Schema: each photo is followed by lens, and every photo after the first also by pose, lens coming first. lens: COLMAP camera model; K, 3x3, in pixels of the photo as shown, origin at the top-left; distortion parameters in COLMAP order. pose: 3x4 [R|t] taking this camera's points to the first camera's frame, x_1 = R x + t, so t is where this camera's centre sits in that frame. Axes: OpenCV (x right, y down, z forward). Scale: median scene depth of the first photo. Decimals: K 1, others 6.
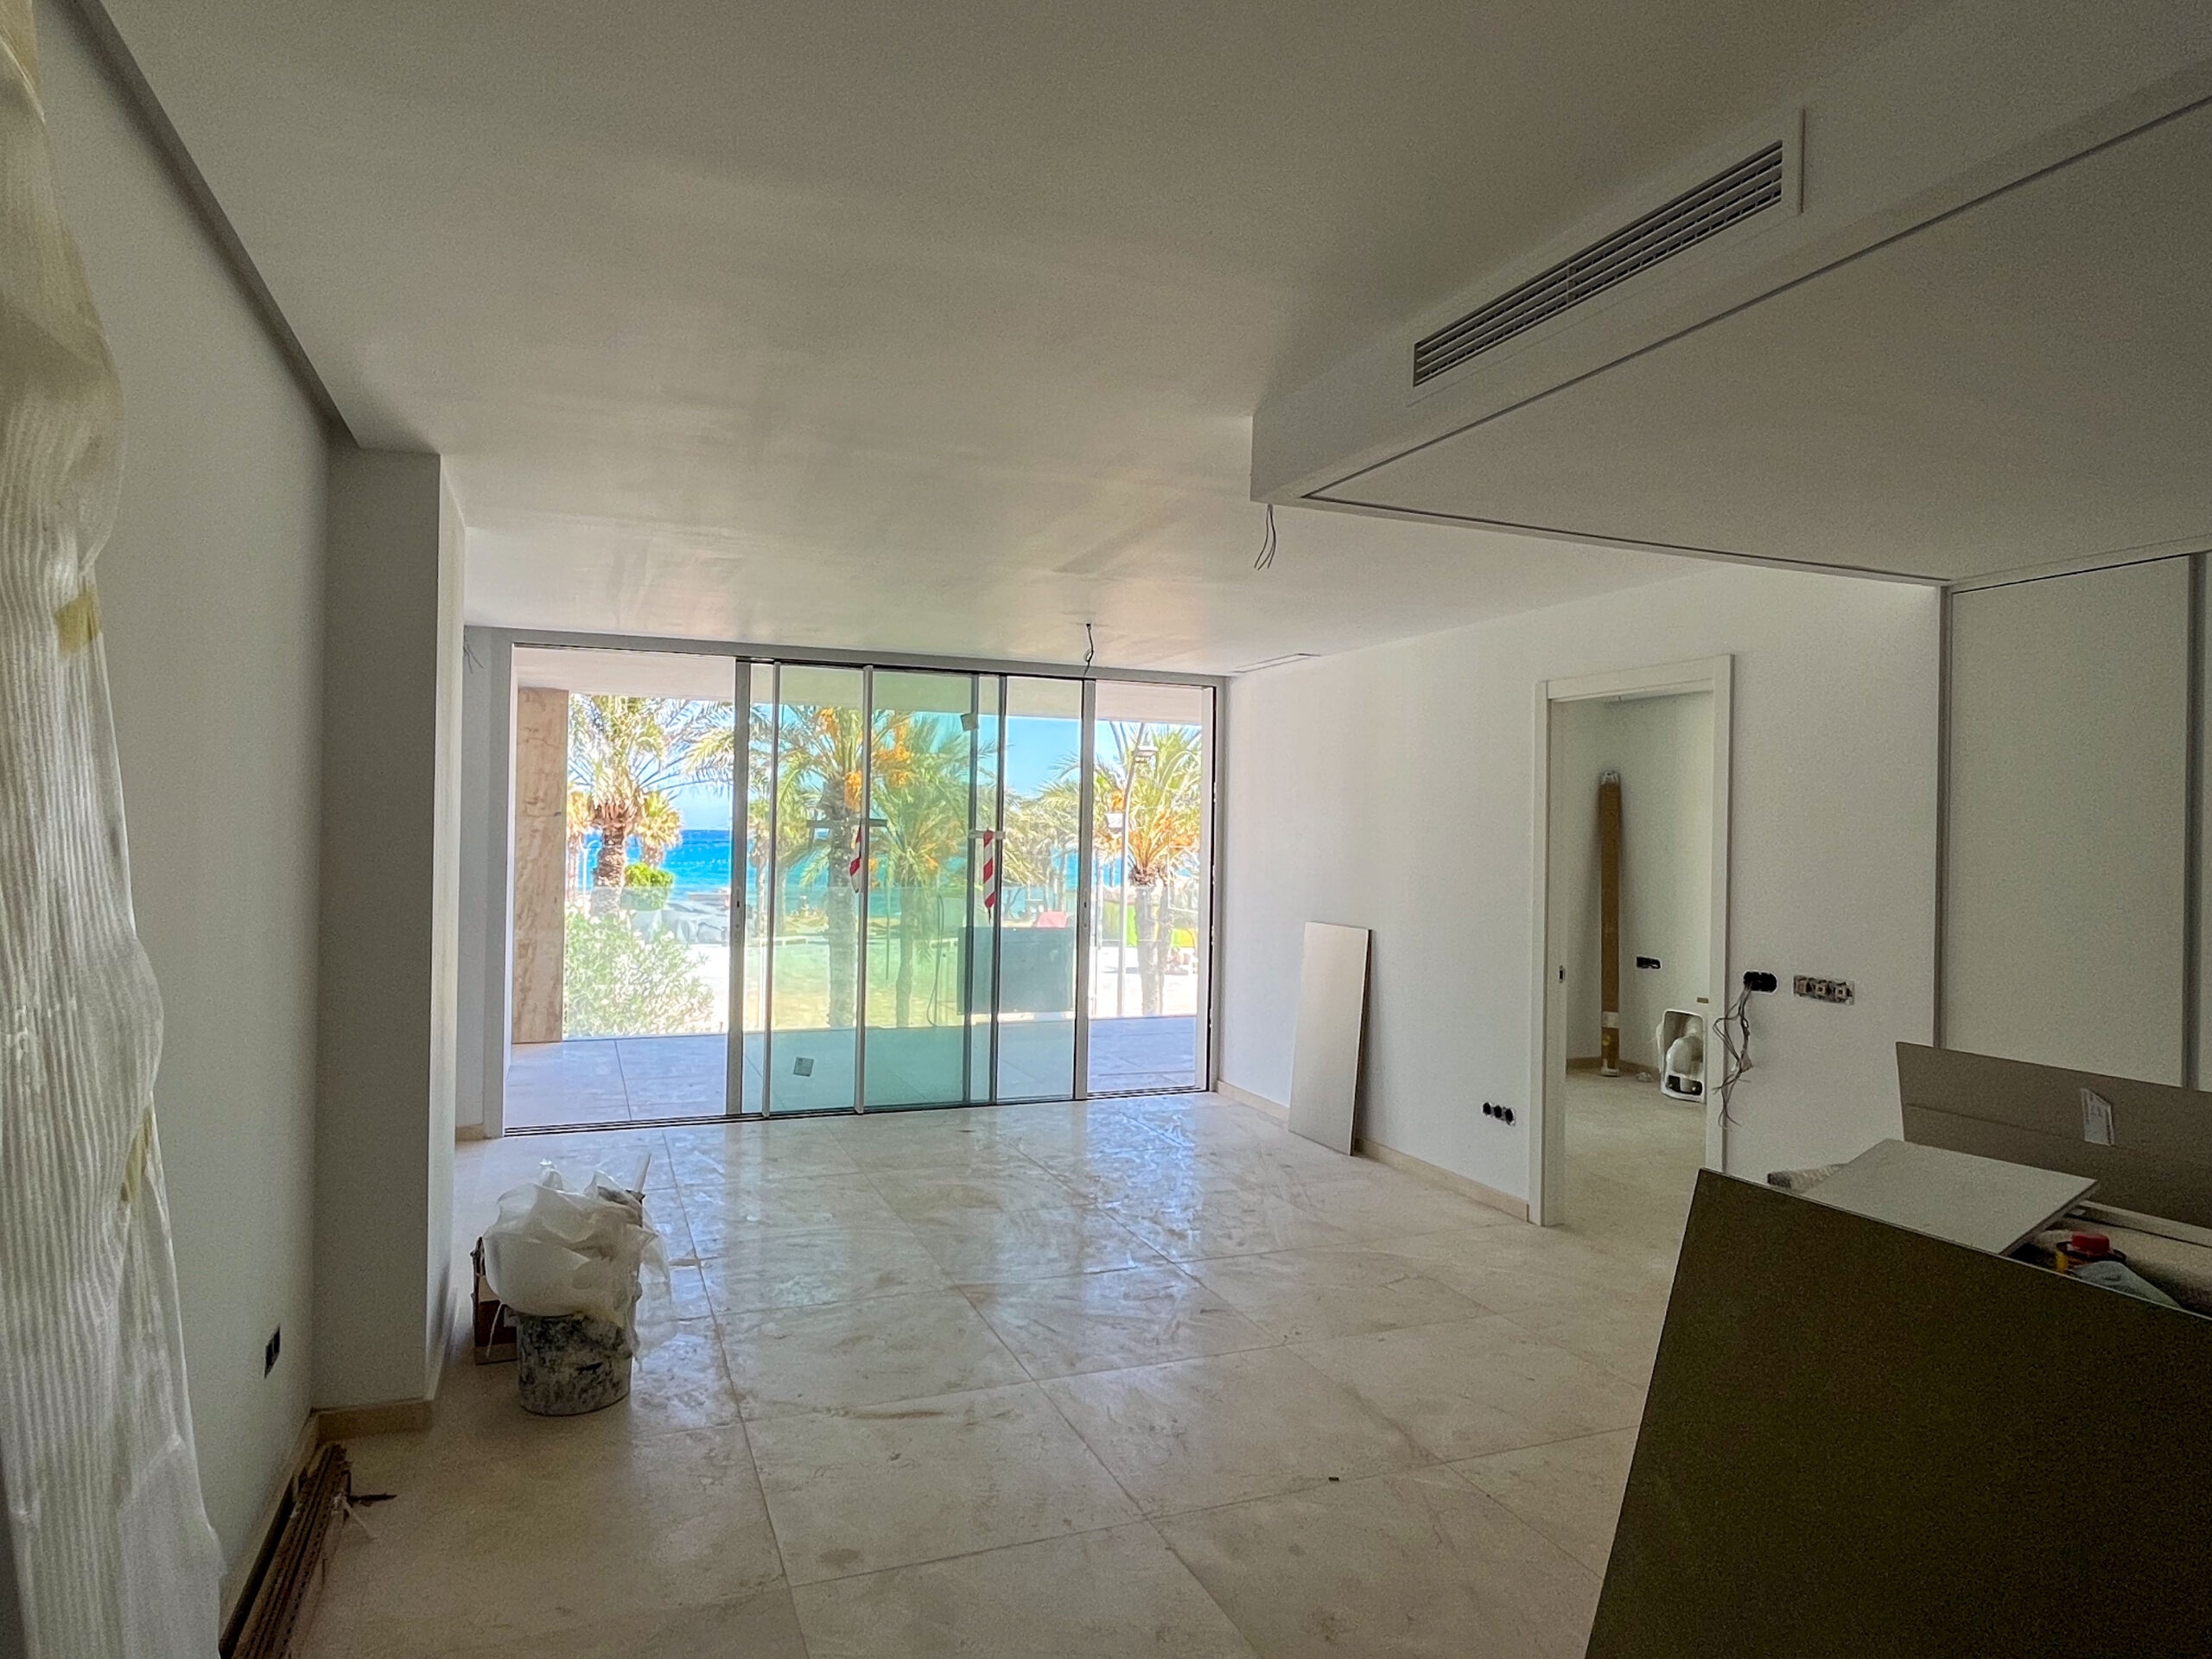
lens RADIAL K [[1323.8, 0, 1101.6], [0, 1323.8, 819.6], [0, 0, 1]] dist [-0.003396, -0.001154]
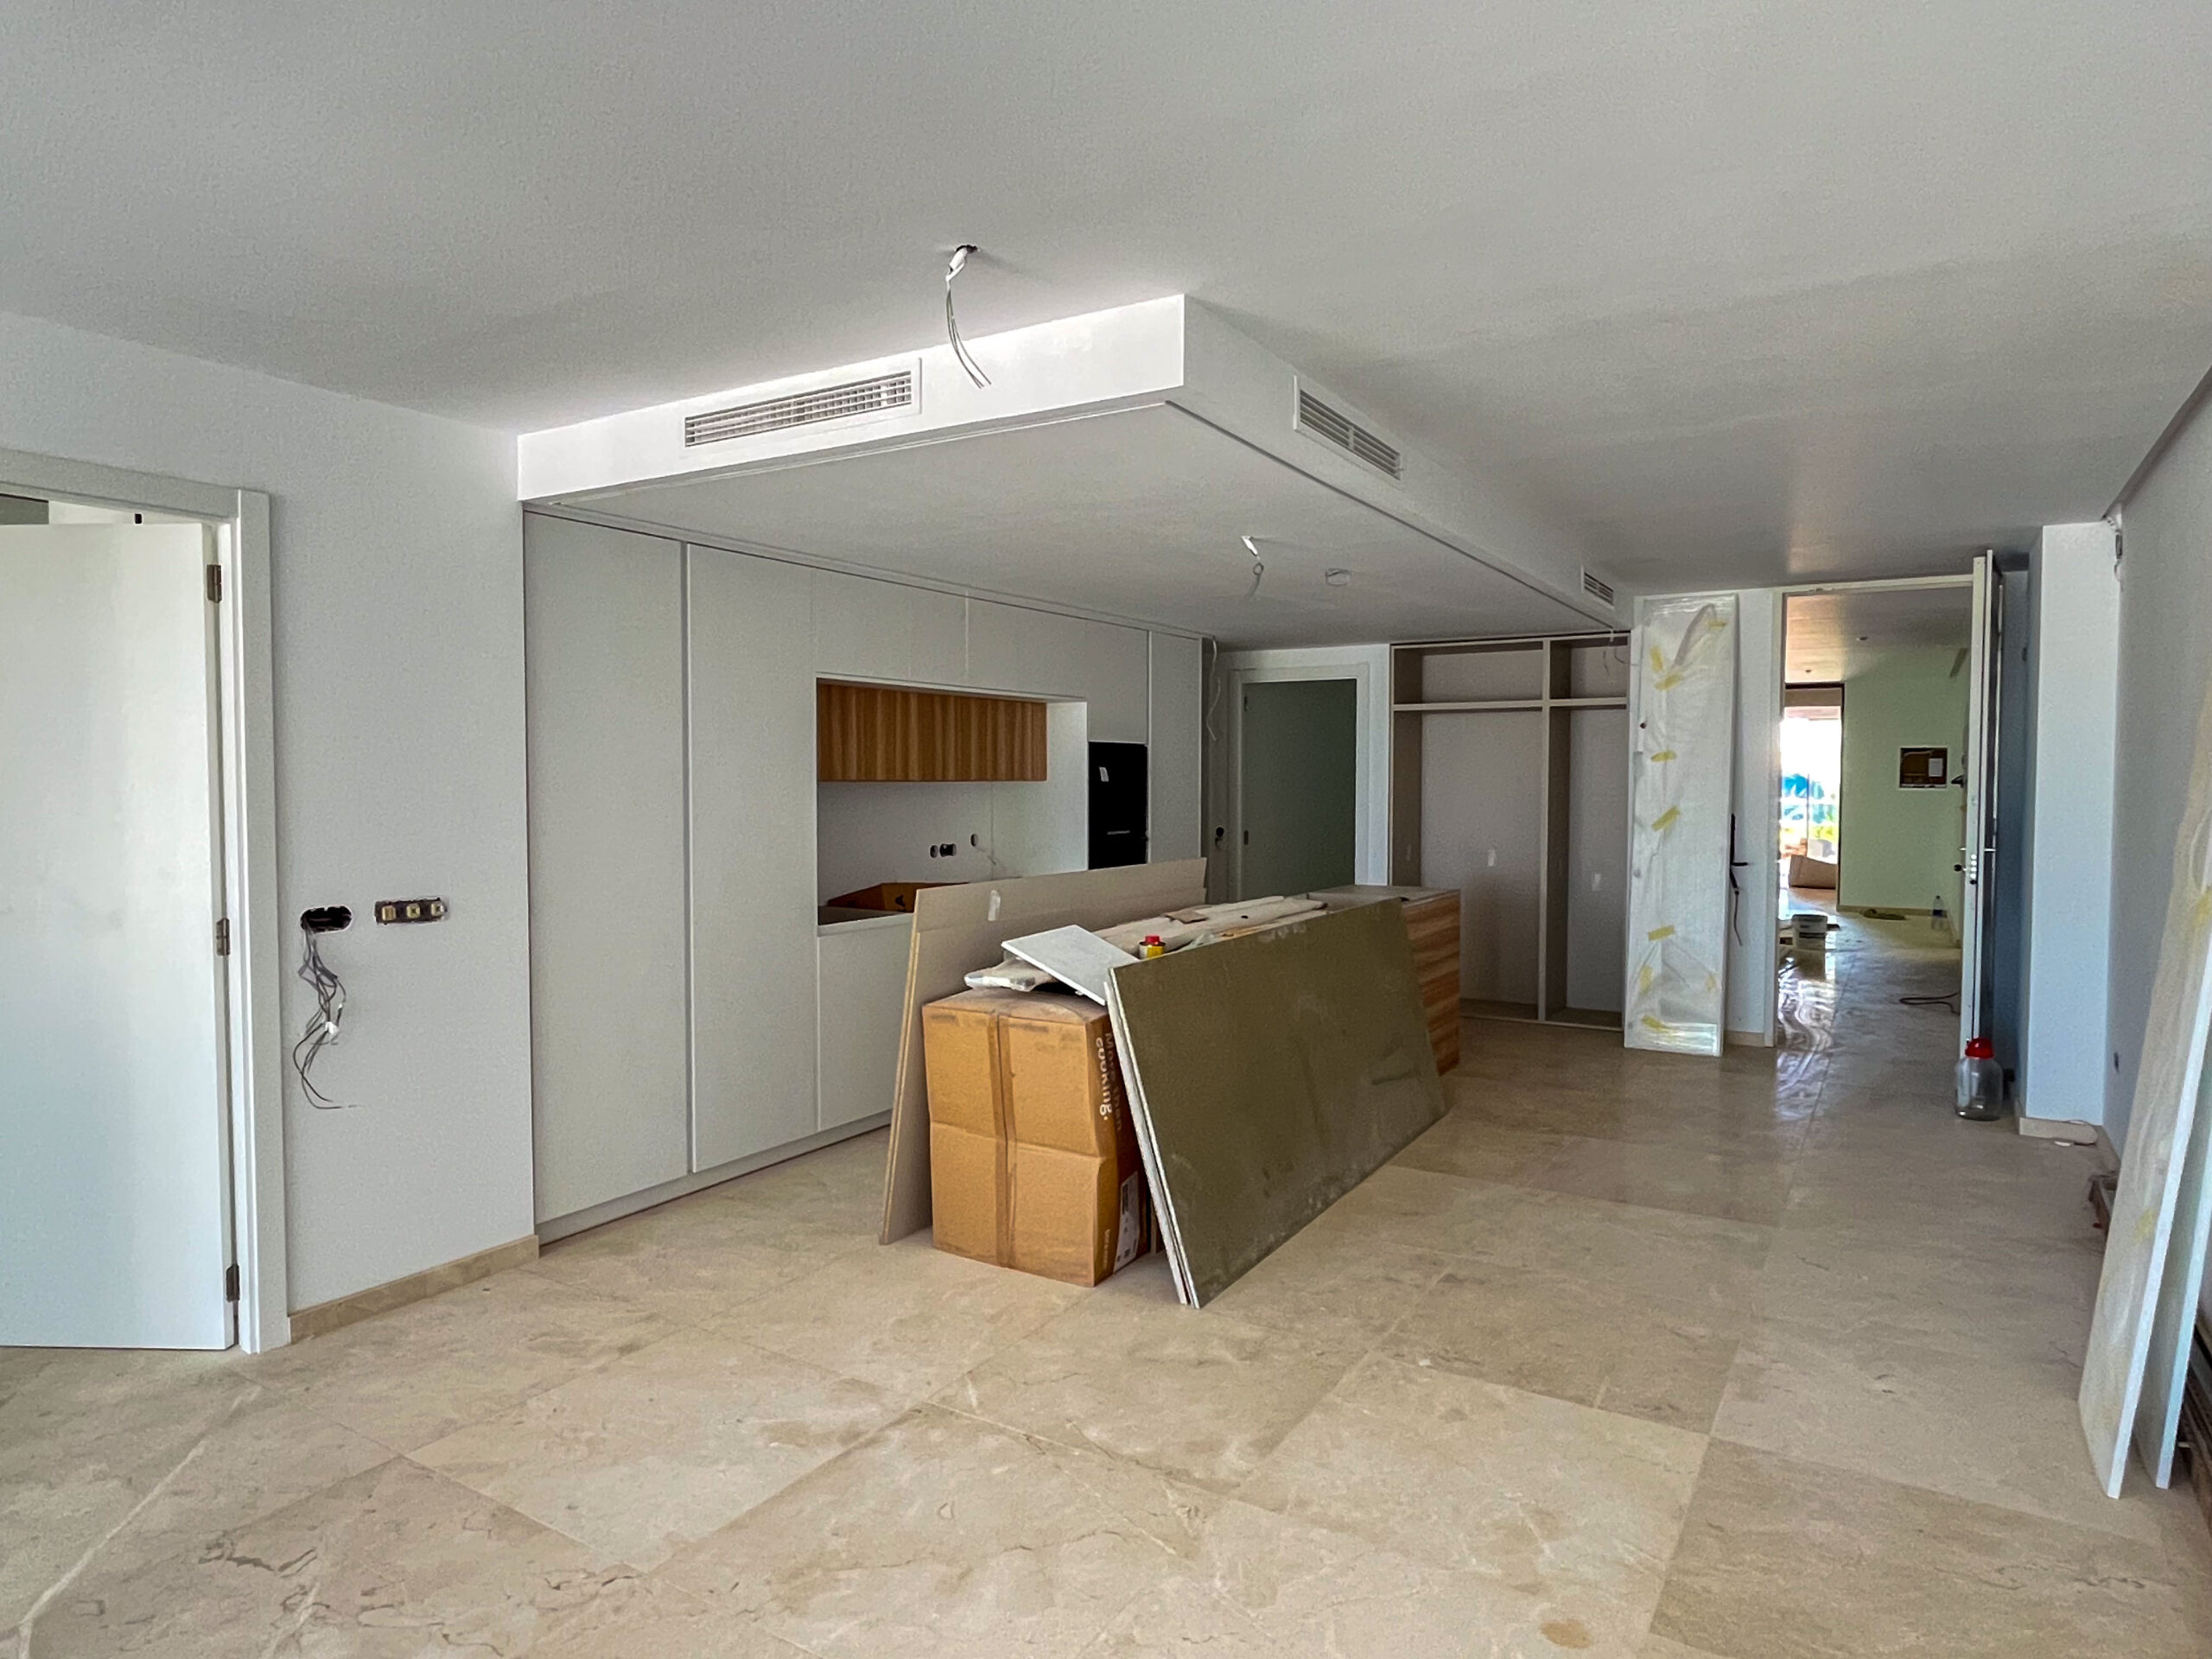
lens RADIAL K [[1323.8, 0, 1101.6], [0, 1323.8, 819.6], [0, 0, 1]] dist [-0.003396, -0.001154]
pose [[-0.596607, -0.040558, 0.801508, -0.245690], [-0.015069, 0.999112, 0.039341, 0.013821], [-0.802392, 0.011393, -0.596688, 0.640537]]
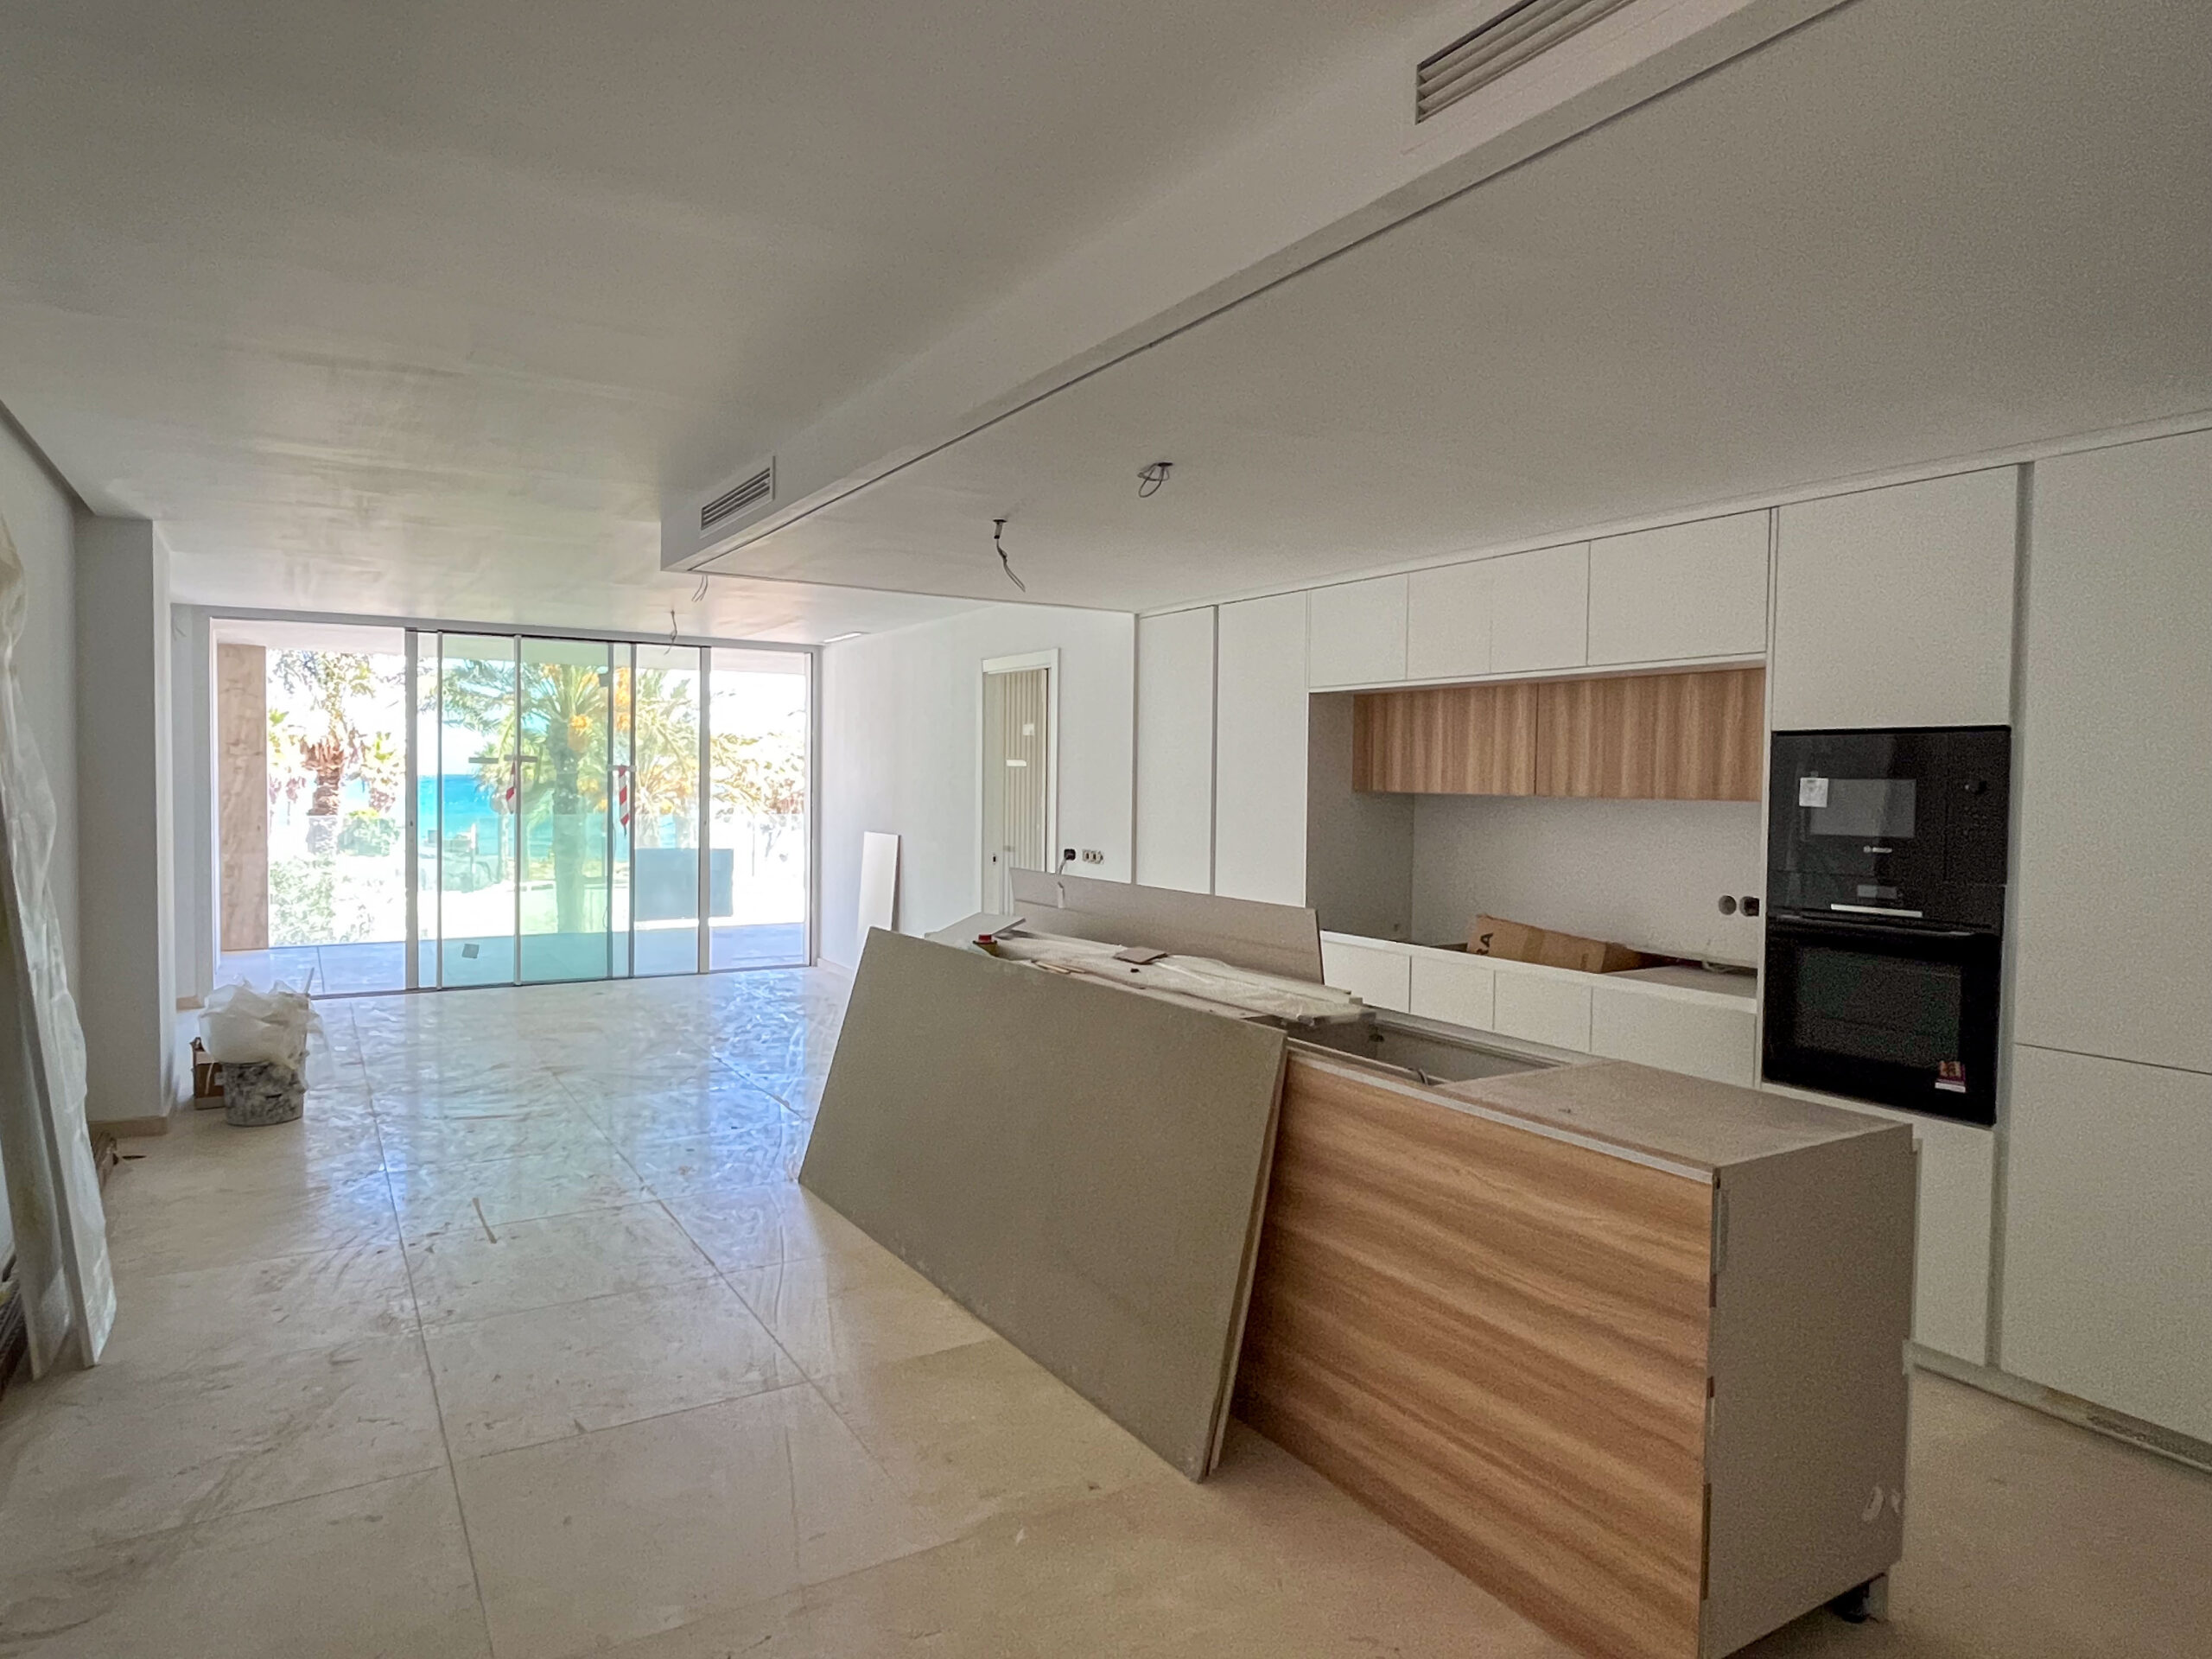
lens RADIAL K [[1323.8, 0, 1101.6], [0, 1323.8, 819.6], [0, 0, 1]] dist [-0.003396, -0.001154]
pose [[0.986011, -0.010112, 0.166374, 0.157215], [0.002836, 0.999031, 0.043912, 0.006078], [-0.166657, -0.042826, 0.985084, -0.338606]]
